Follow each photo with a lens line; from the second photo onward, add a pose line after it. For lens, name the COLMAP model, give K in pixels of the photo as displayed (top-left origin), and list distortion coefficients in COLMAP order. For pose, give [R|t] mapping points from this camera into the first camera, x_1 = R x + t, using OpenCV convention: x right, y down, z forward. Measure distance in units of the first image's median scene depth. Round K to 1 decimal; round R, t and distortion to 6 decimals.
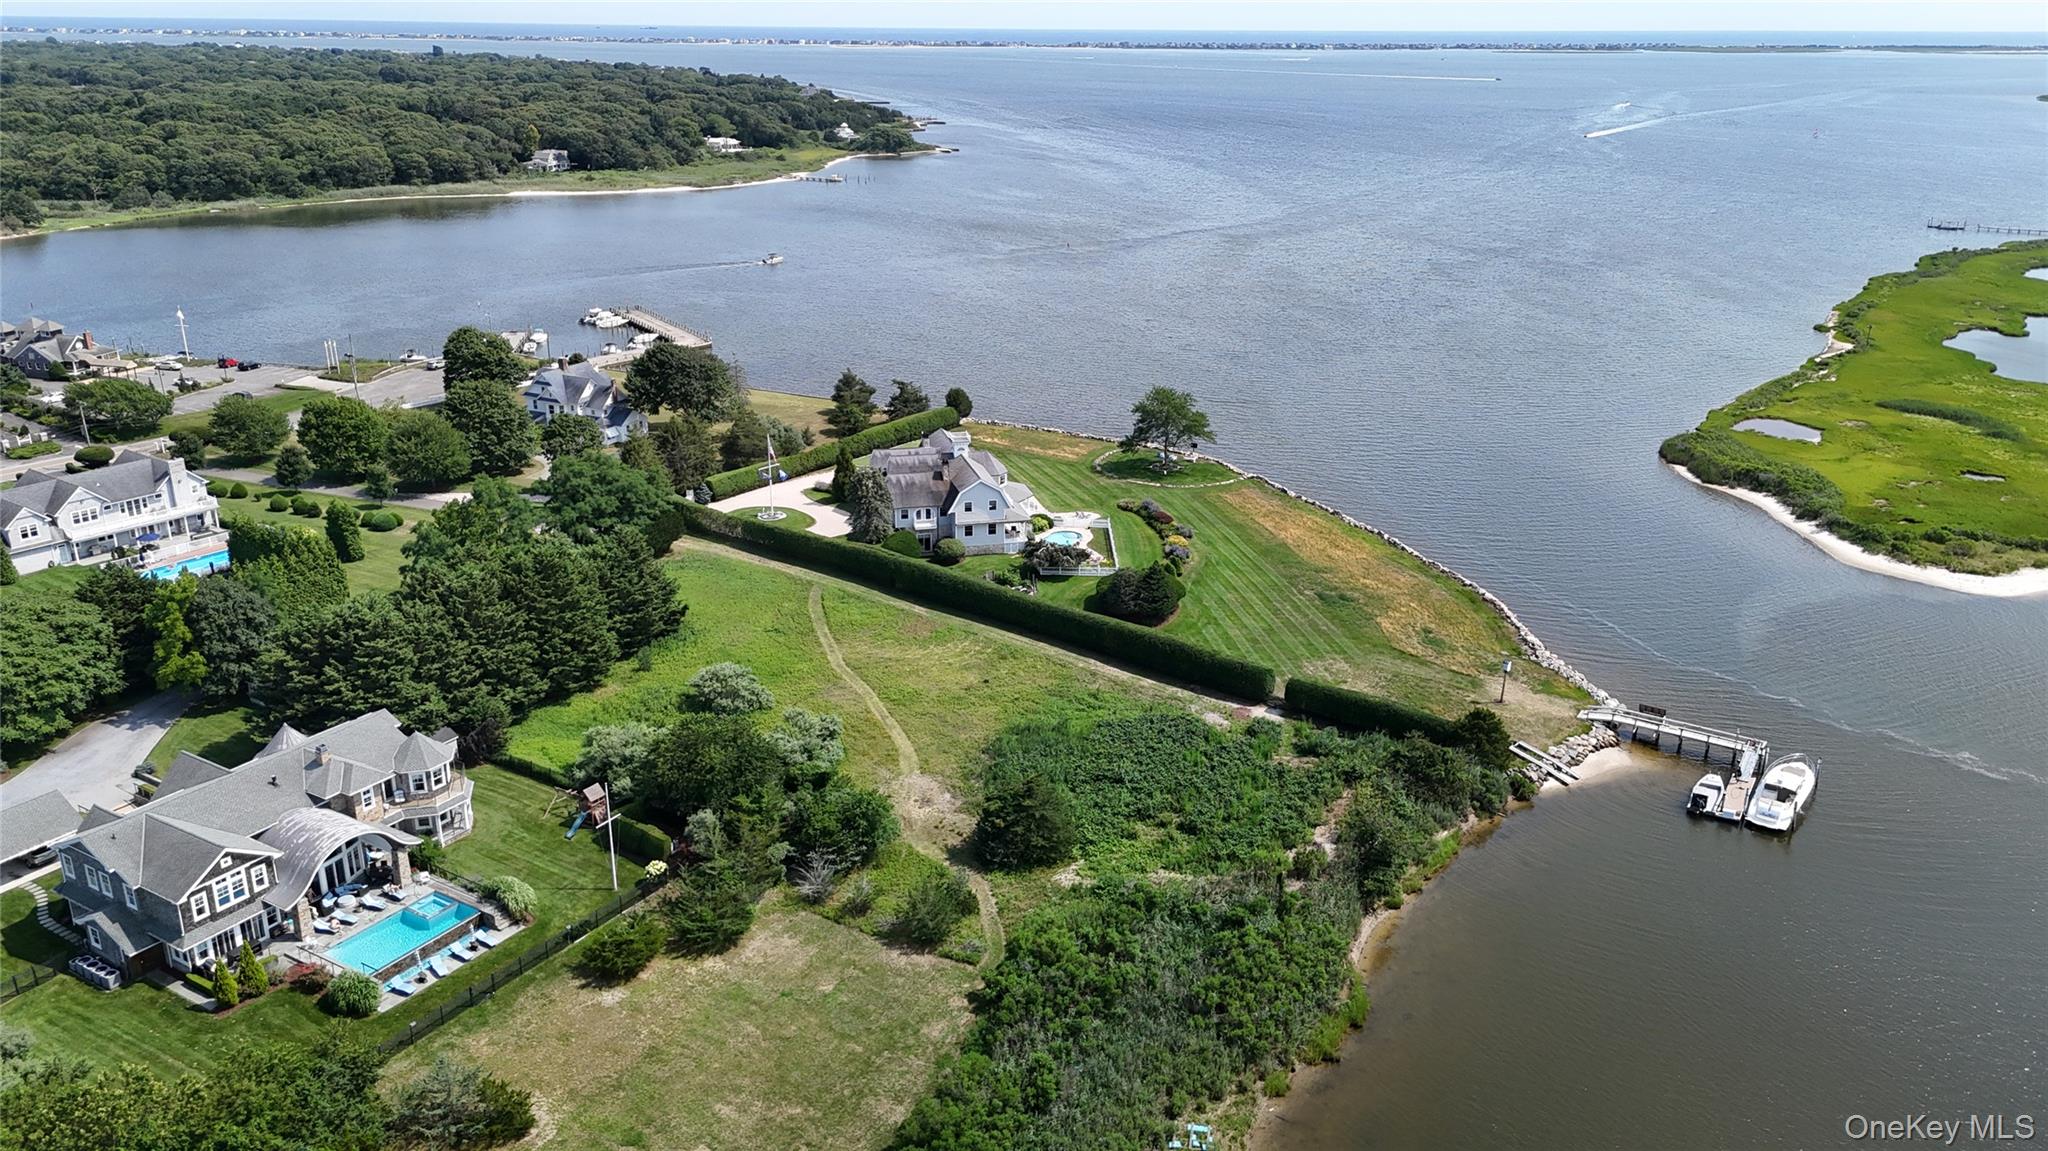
lens RADIAL K [[1504.5, 0, 1024.0], [0, 1504.5, 575.5], [0, 0, 1]] dist [0.066068, -0.071388]
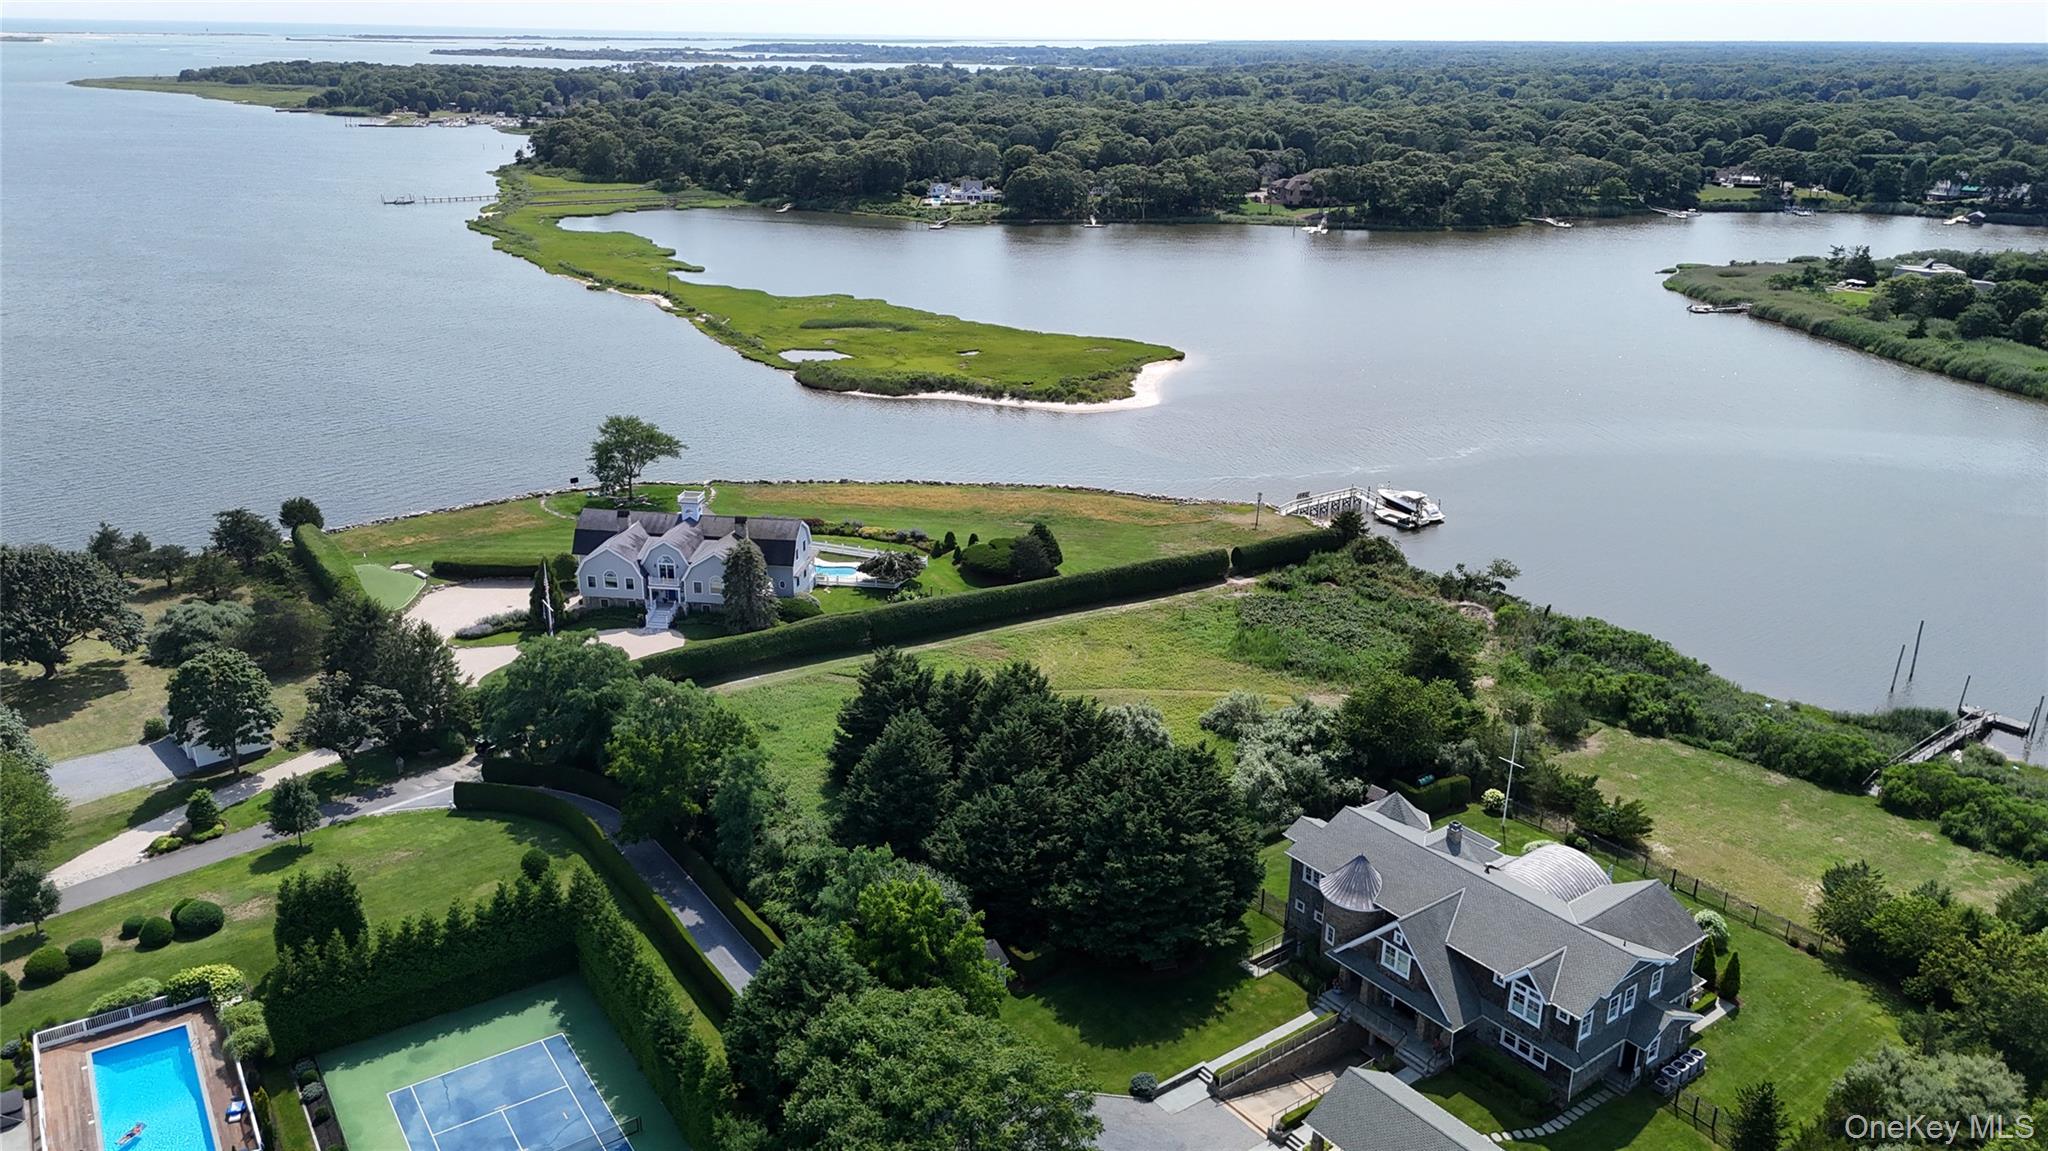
lens RADIAL K [[1504.5, 0, 1024.0], [0, 1504.5, 575.5], [0, 0, 1]] dist [0.066068, -0.071388]
pose [[0.238784, -0.293432, 0.925678, -0.975398], [0.266210, 0.936514, 0.228197, -0.232722], [-0.933871, 0.191936, 0.301739, 0.696129]]
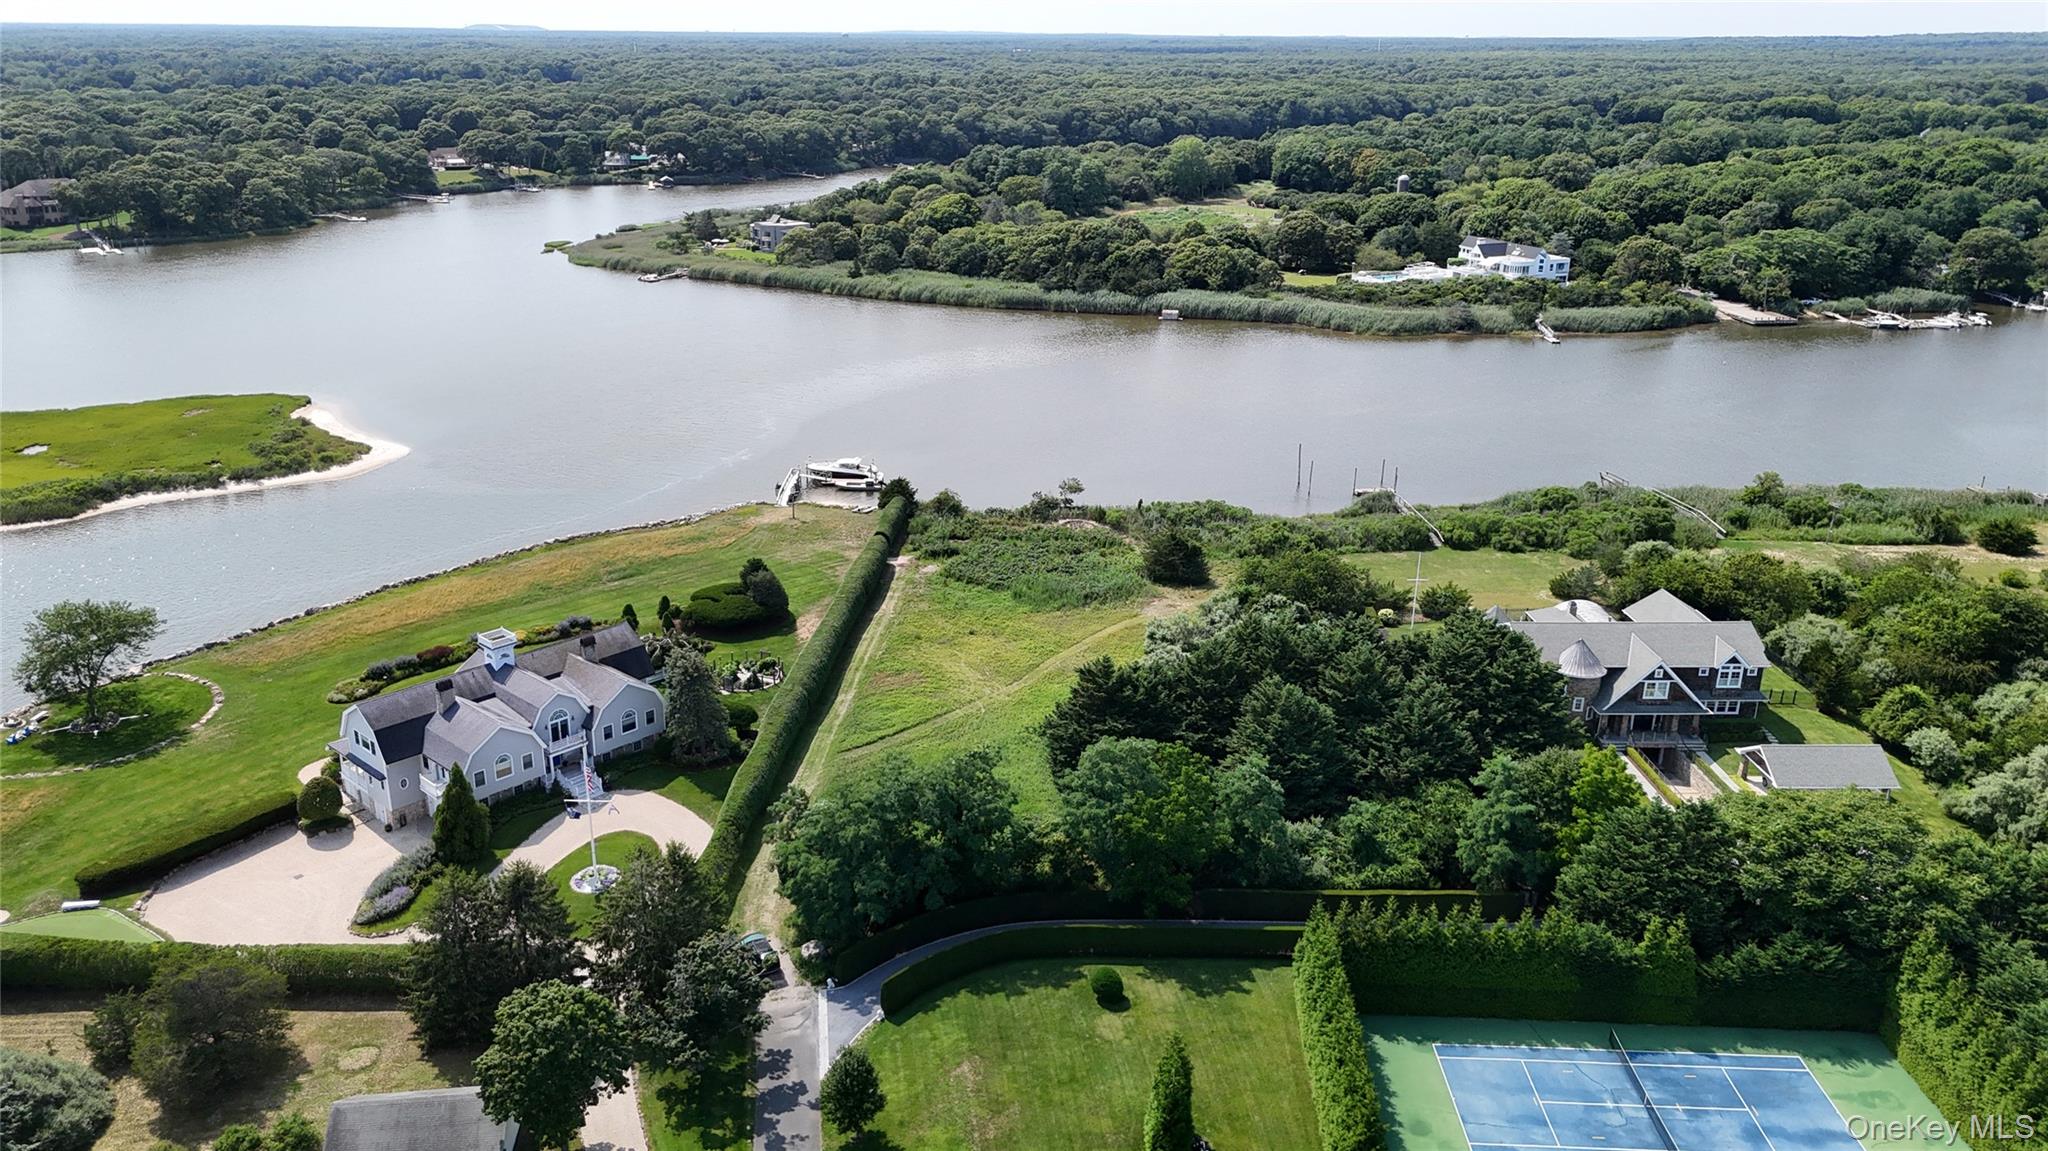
lens RADIAL K [[1504.5, 0, 1024.0], [0, 1504.5, 575.5], [0, 0, 1]] dist [0.066068, -0.071388]
pose [[-0.654120, -0.229165, 0.720840, -0.810068], [0.232613, 0.845869, 0.479996, -0.446748], [-0.719735, 0.481652, -0.499993, 1.373807]]
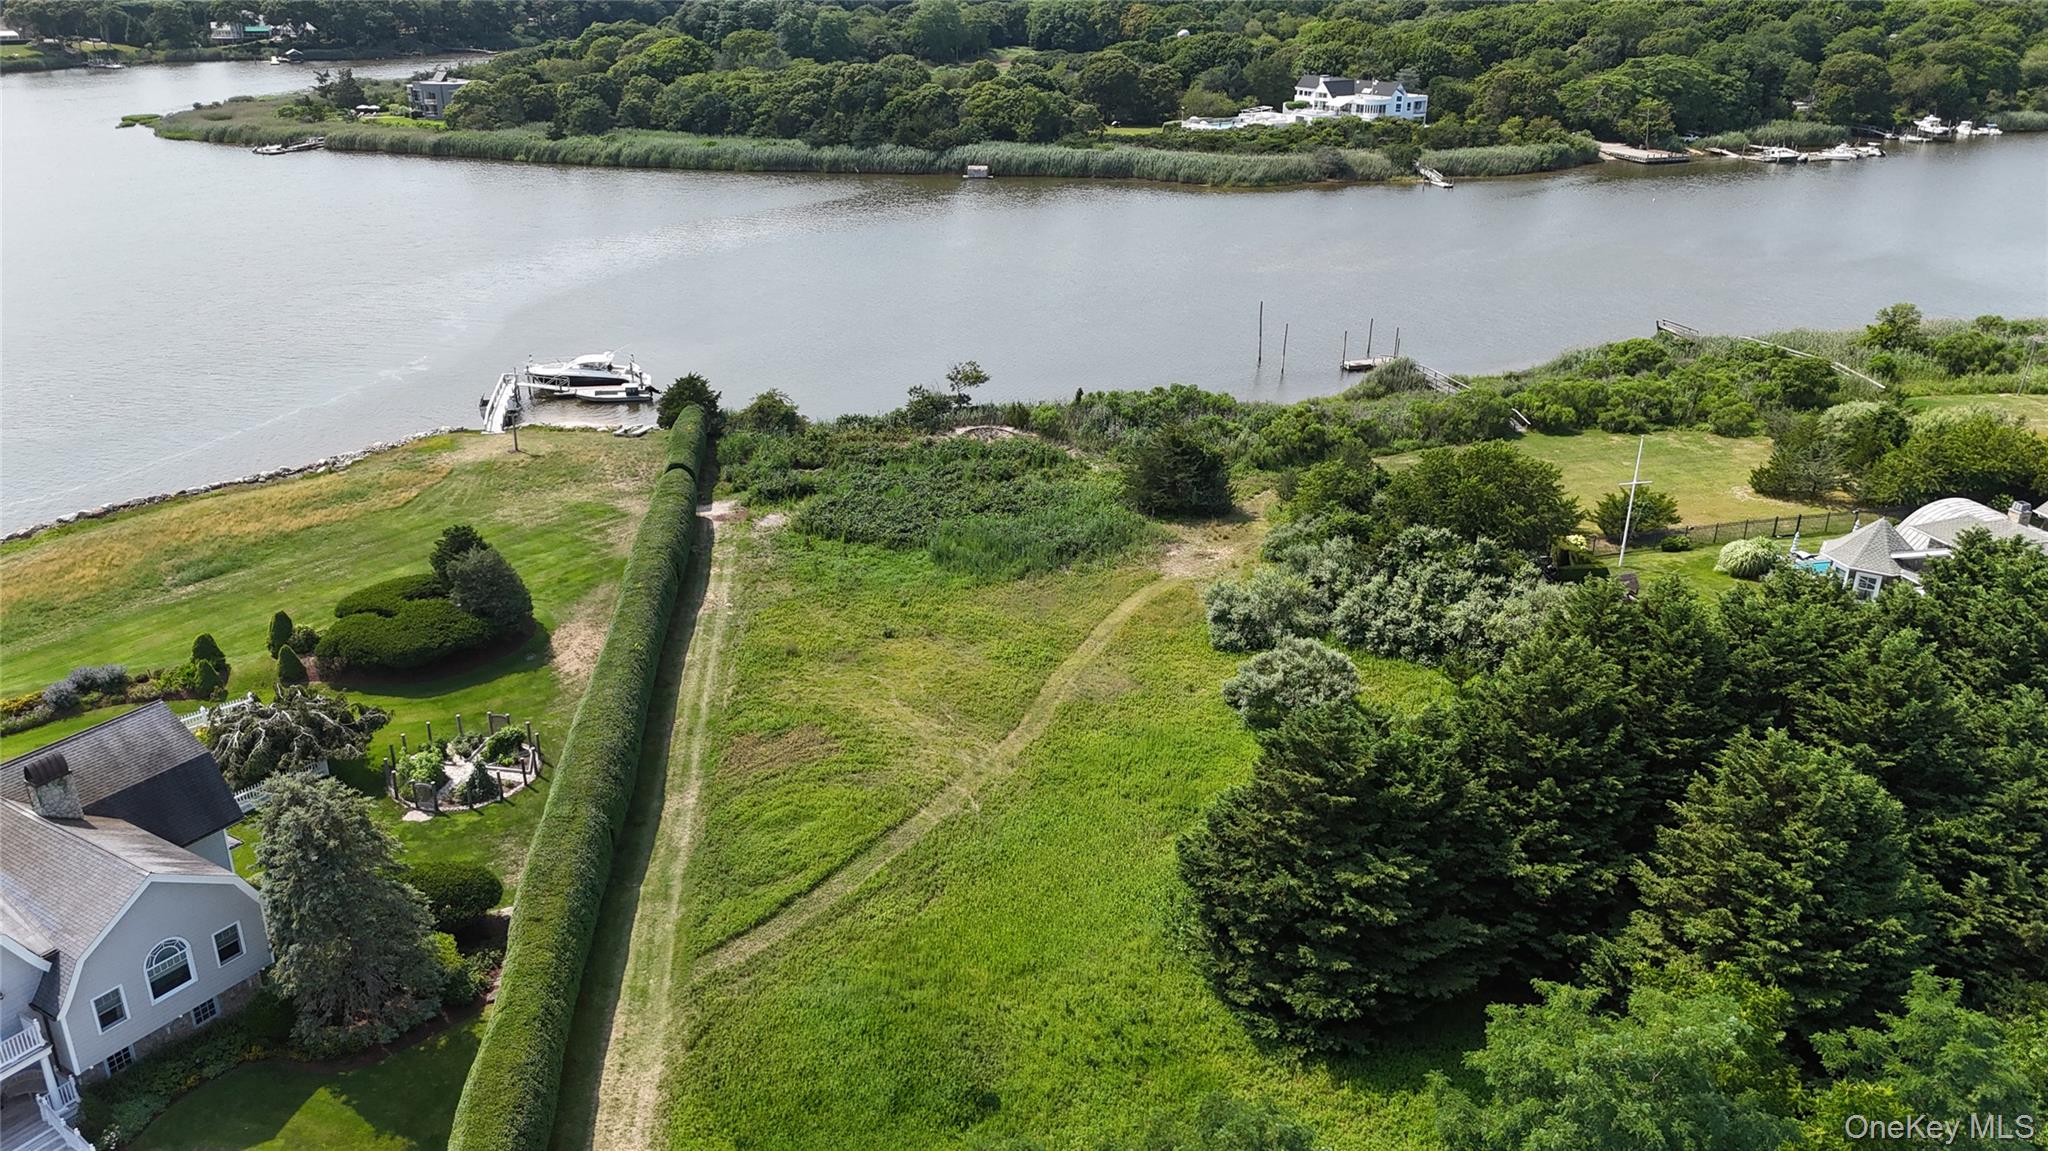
lens RADIAL K [[1504.5, 0, 1024.0], [0, 1504.5, 575.5], [0, 0, 1]] dist [0.066068, -0.071388]
pose [[-0.789175, -0.209090, 0.577481, -0.436113], [0.197875, 0.803566, 0.561362, -0.262884], [-0.581419, 0.557282, -0.592780, 1.205947]]
